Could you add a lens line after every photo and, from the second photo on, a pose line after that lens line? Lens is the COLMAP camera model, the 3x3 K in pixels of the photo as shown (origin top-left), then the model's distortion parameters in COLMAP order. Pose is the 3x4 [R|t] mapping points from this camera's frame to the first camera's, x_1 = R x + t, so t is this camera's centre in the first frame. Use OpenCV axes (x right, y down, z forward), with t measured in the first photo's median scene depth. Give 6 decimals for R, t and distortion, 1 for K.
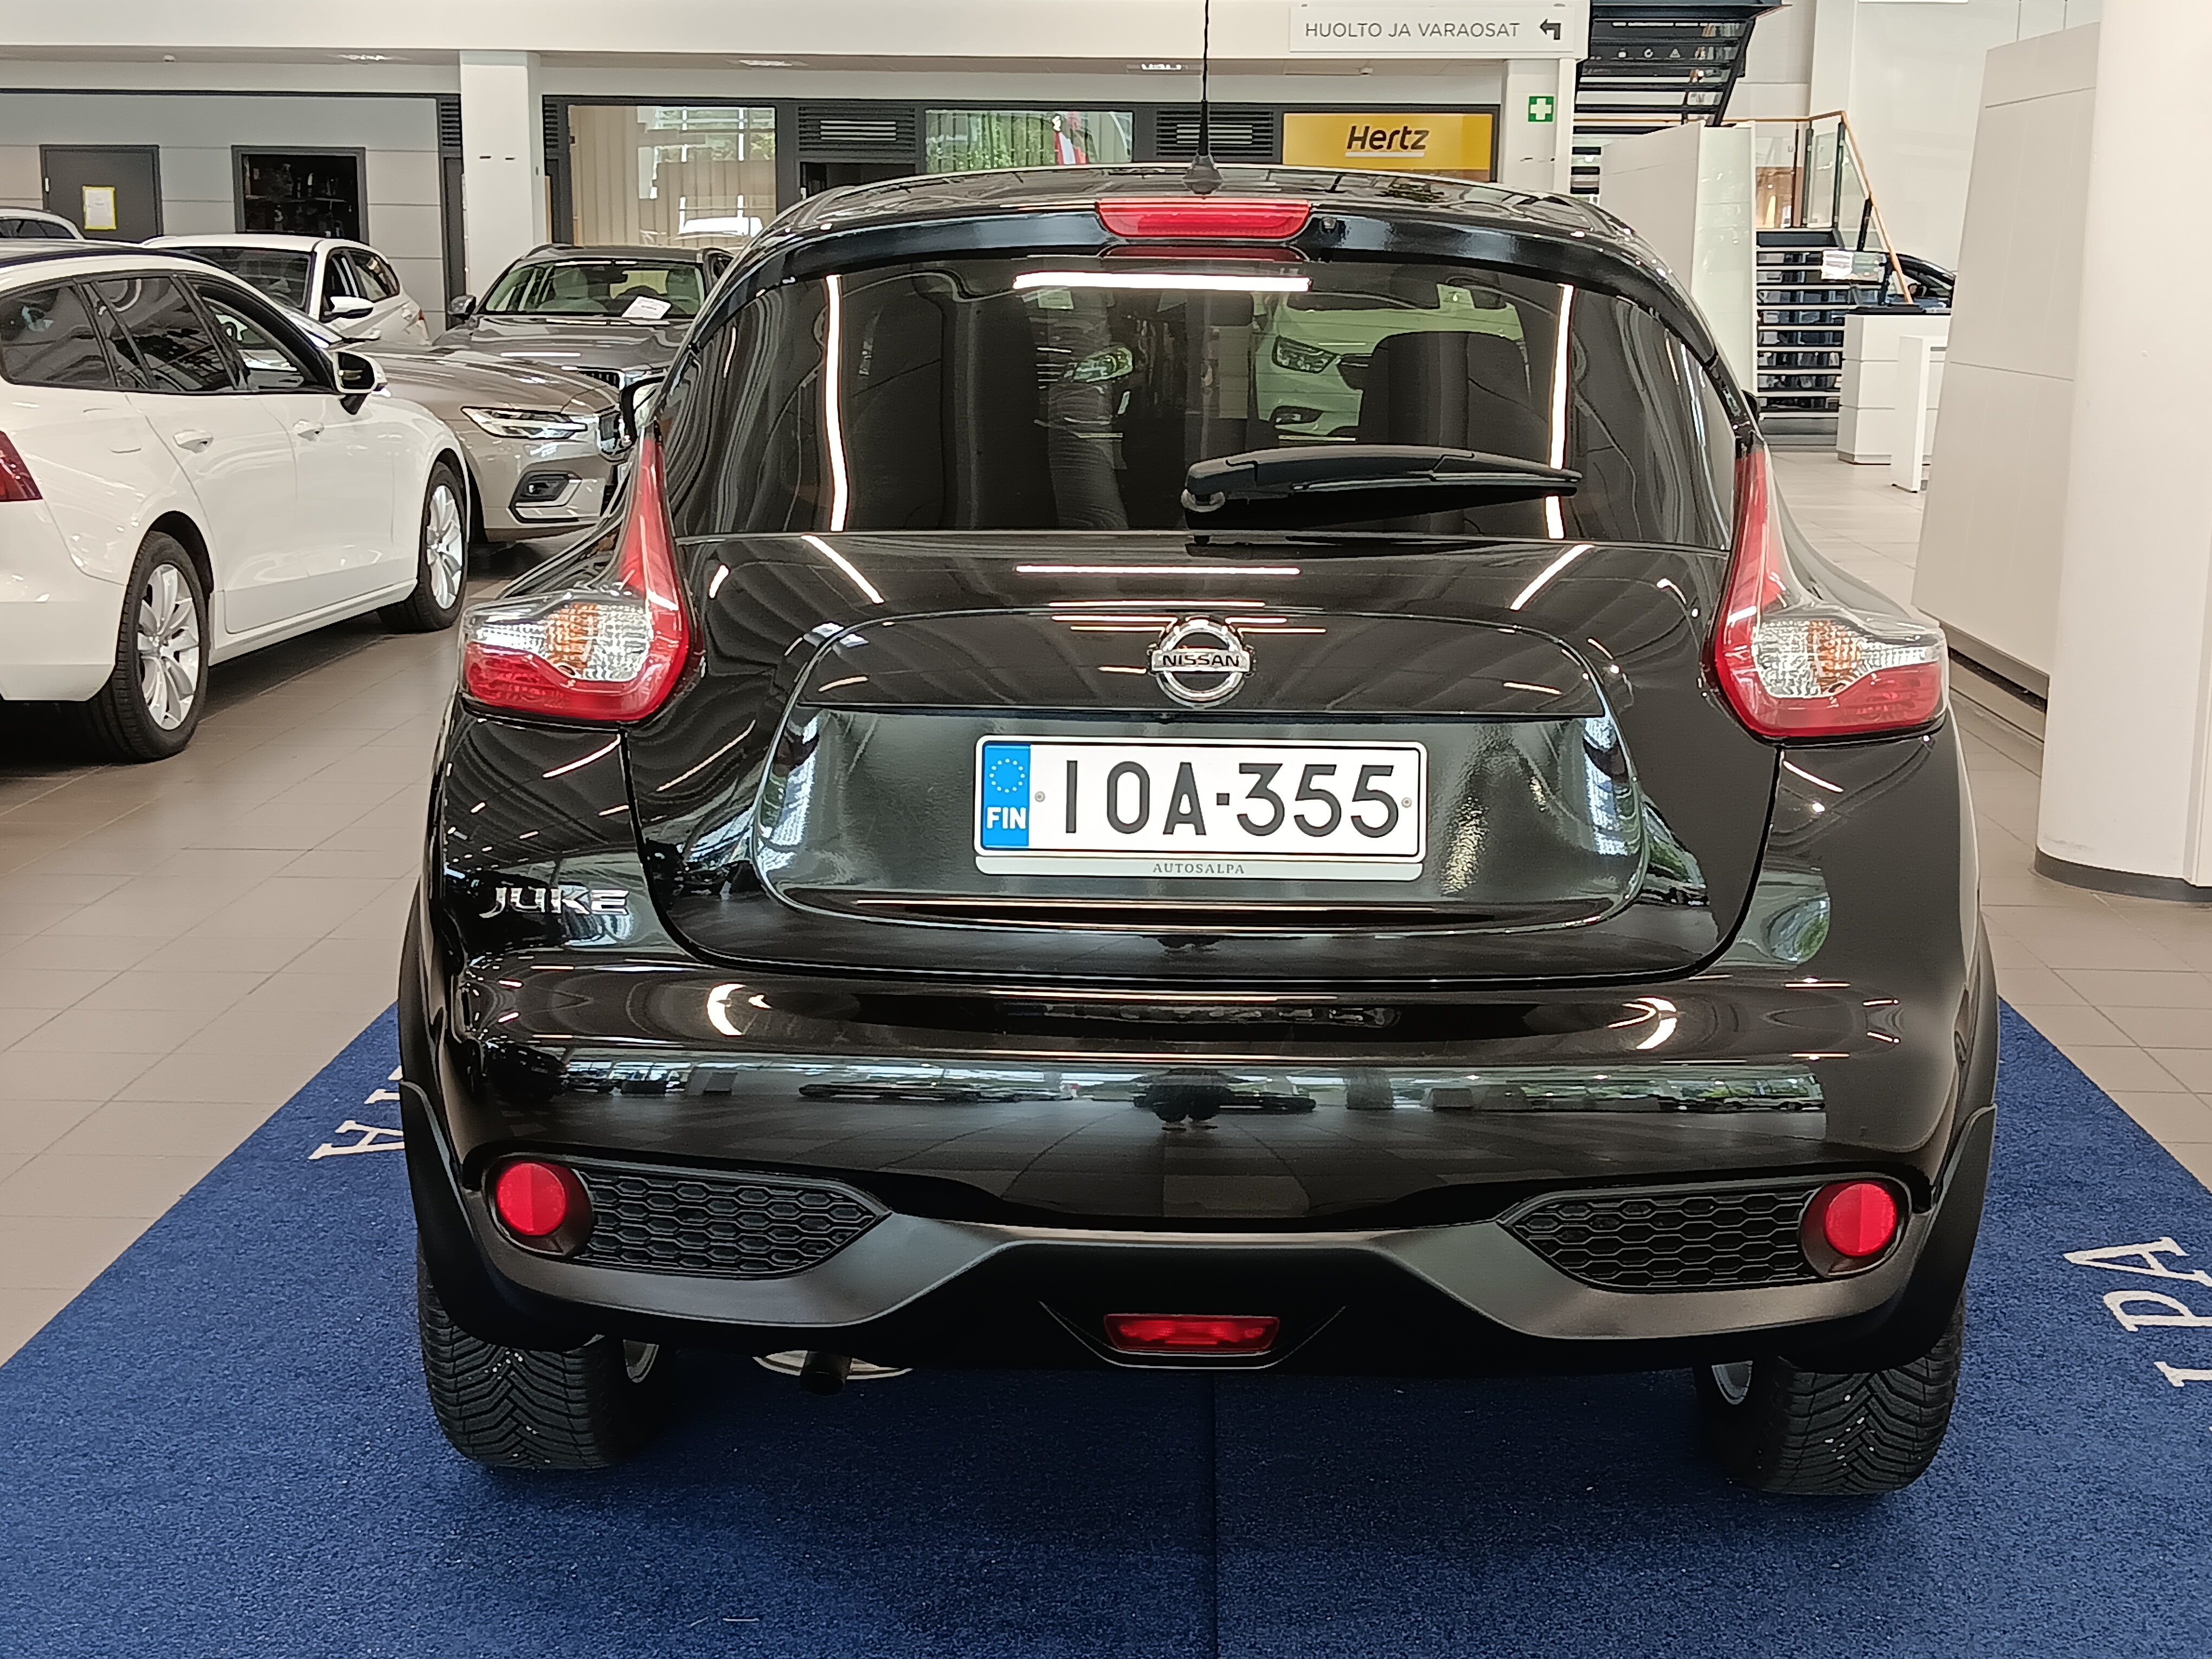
lens RADIAL K [[2946.3, 0, 1108.0], [0, 2946.3, 832.1], [0, 0, 1]] dist [0.091772, 0.000000]
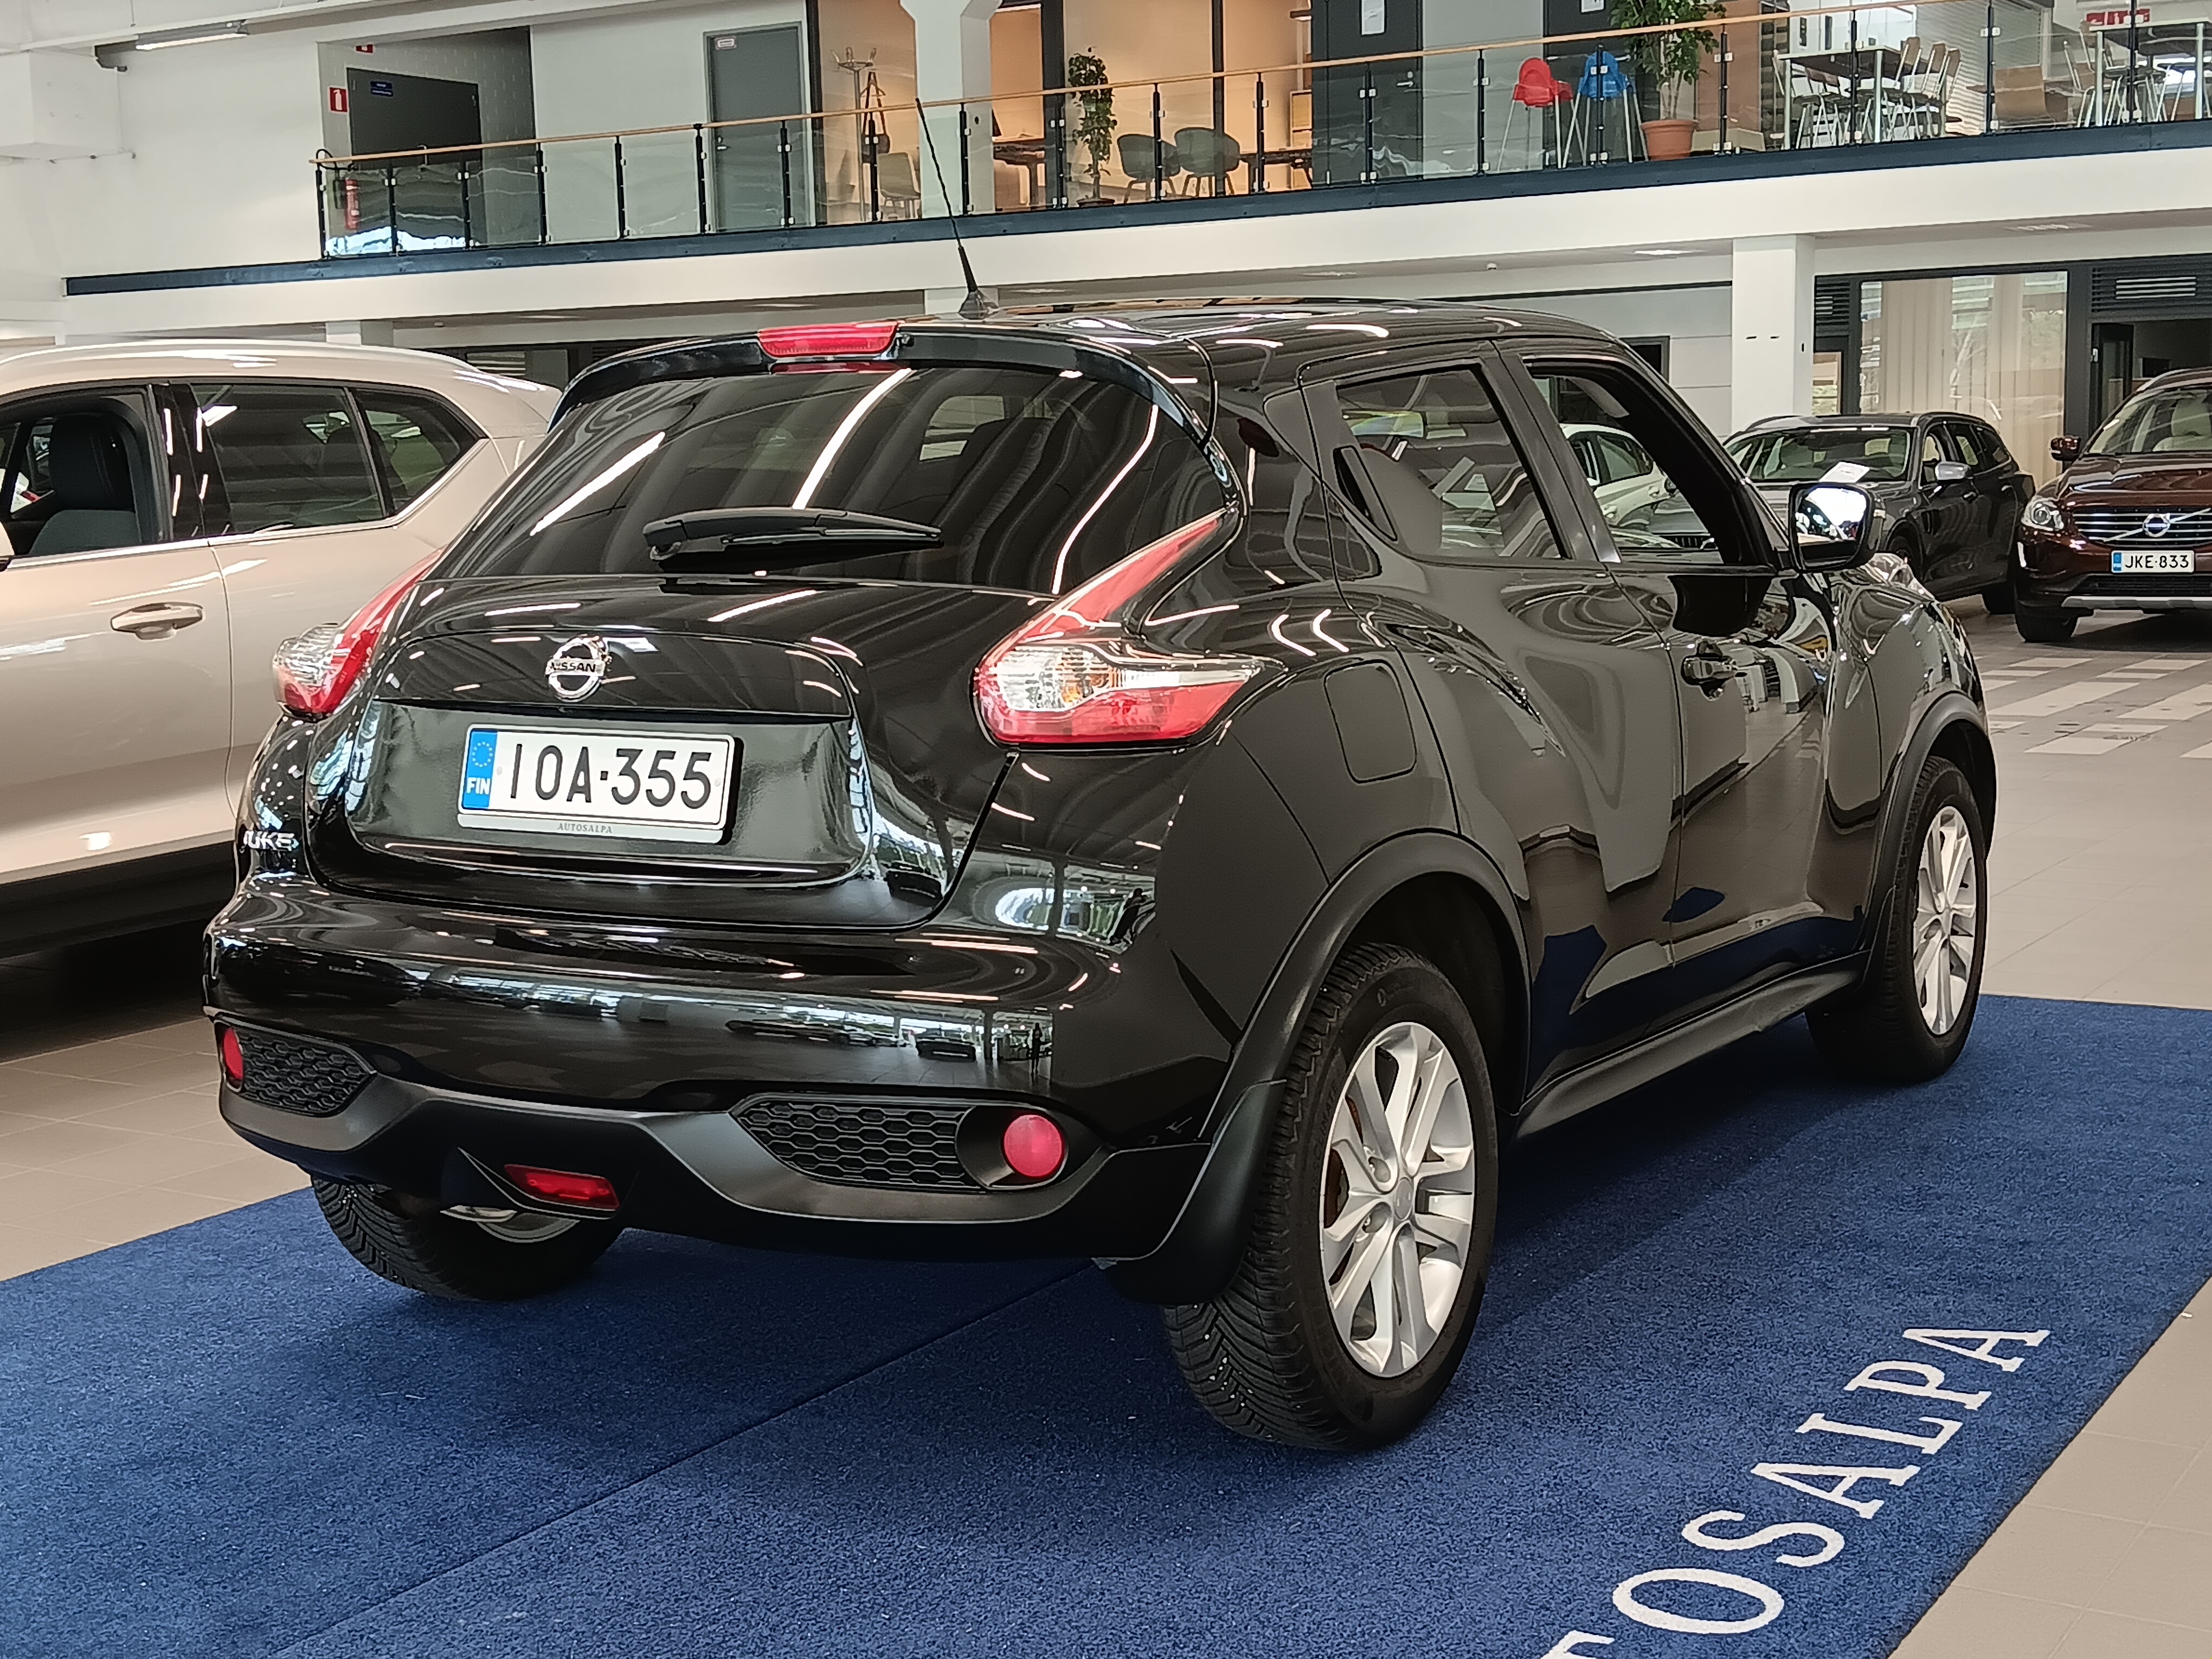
lens RADIAL K [[2946.3, 0, 1105.4], [0, 2946.3, 829.8], [0, 0, 1]] dist [0.091772, 0.000000]
pose [[0.865522, 0.035384, -0.499620, 0.882792], [-0.066814, 0.996743, -0.045155, 0.056745], [0.496395, 0.072465, 0.865067, -0.018053]]
